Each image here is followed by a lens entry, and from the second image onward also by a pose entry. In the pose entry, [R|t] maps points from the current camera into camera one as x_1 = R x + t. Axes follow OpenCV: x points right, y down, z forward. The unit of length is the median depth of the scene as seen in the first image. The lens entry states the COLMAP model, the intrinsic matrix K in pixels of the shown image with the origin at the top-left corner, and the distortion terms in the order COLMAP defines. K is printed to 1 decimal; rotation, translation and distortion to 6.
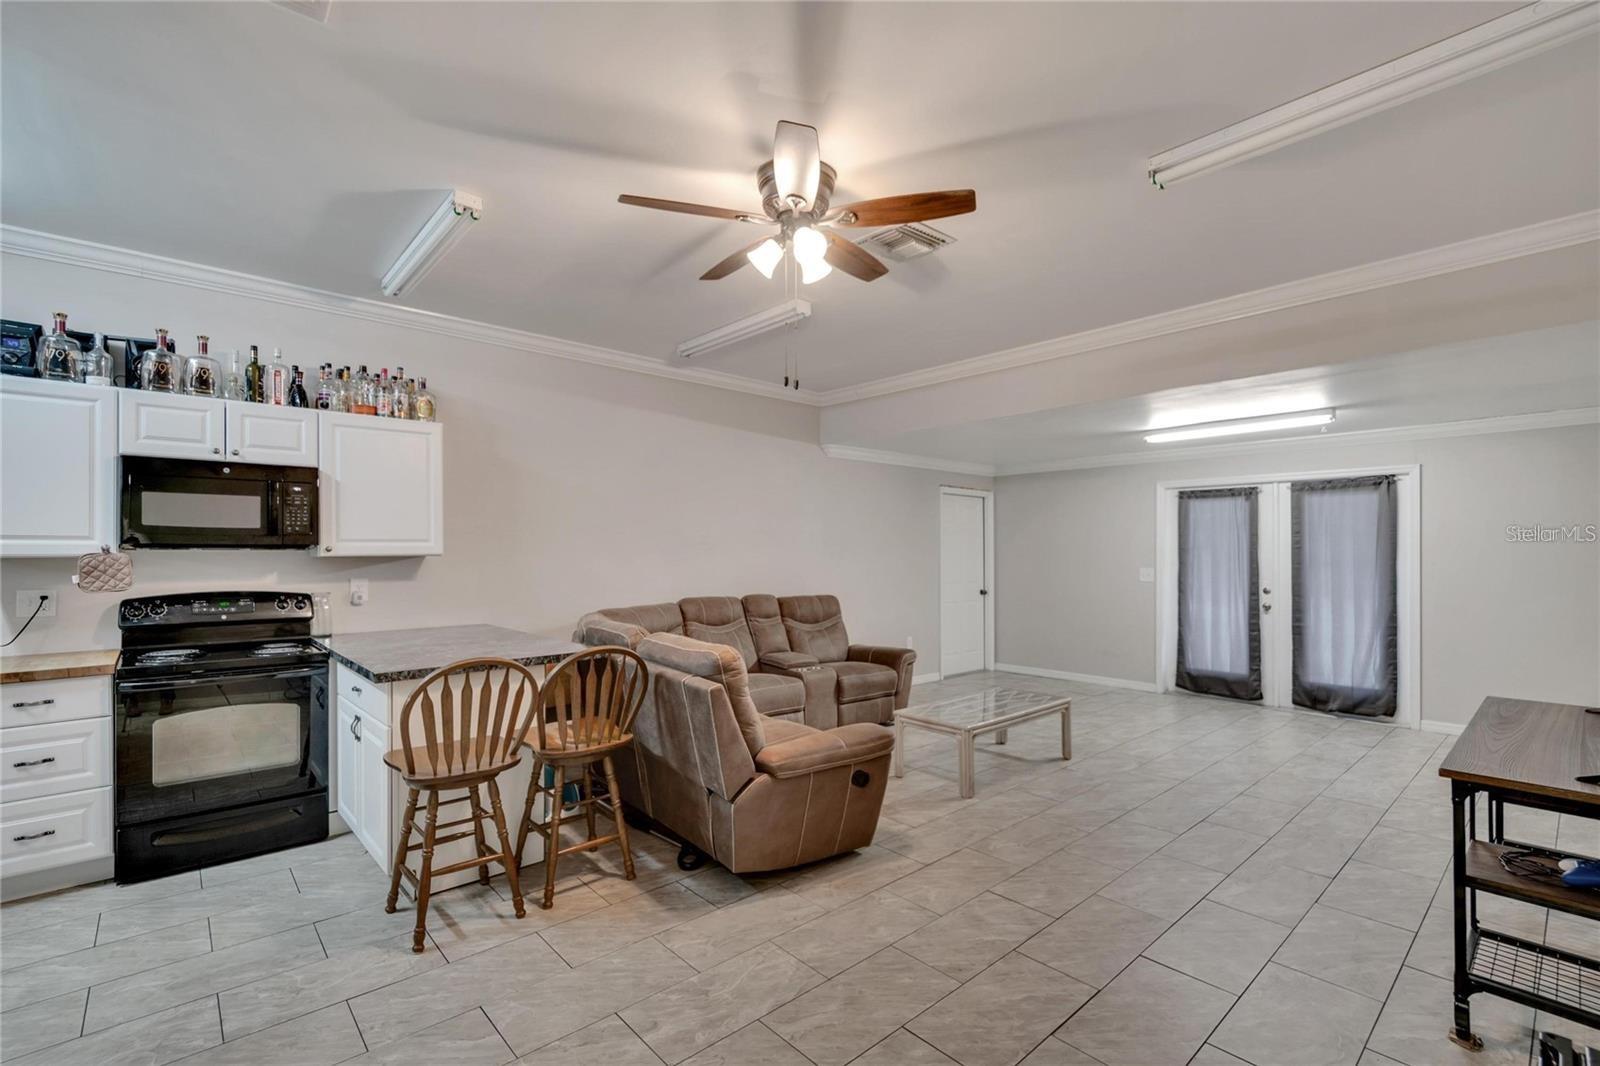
lens RADIAL K [[702.4, 0, 776.9], [0, 702.4, 541.1], [0, 0, 1]] dist [0.000941, 0.000038]
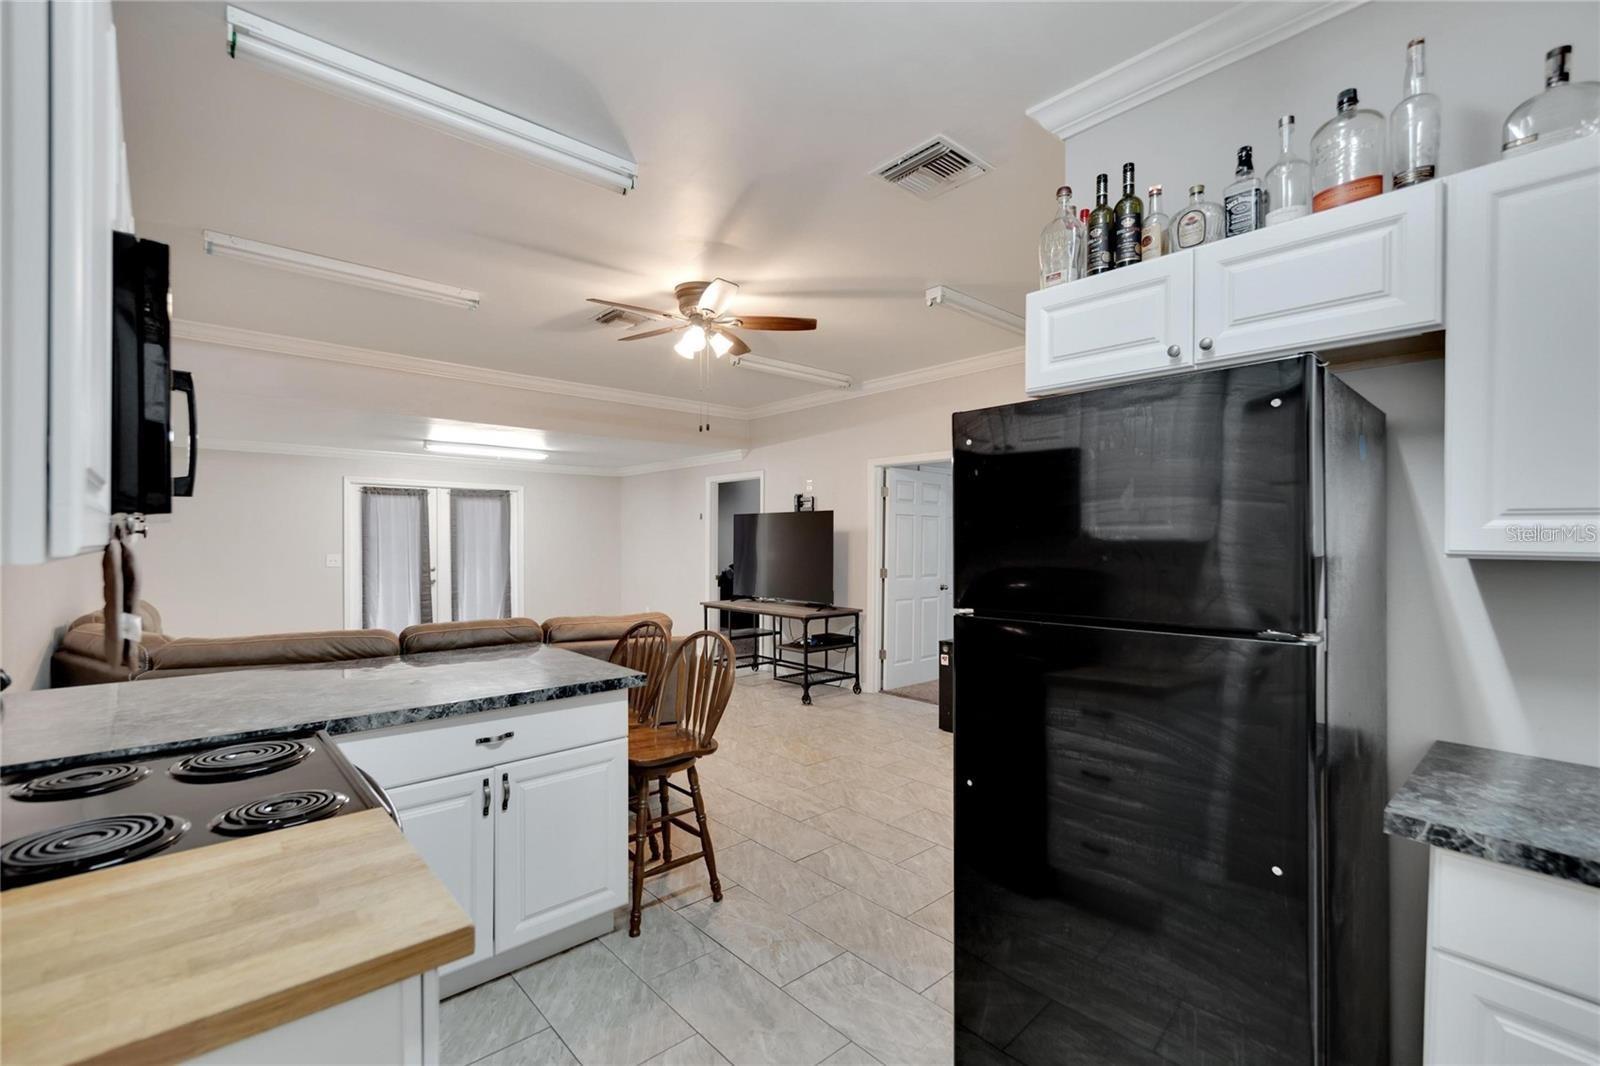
lens RADIAL K [[702.4, 0, 776.9], [0, 702.4, 541.1], [0, 0, 1]] dist [0.000941, 0.000038]
pose [[-0.000223, -0.002085, 0.999998, -0.642843], [-0.017265, 0.999849, 0.002081, 0.004230], [-0.999851, -0.017264, -0.000259, 0.366232]]
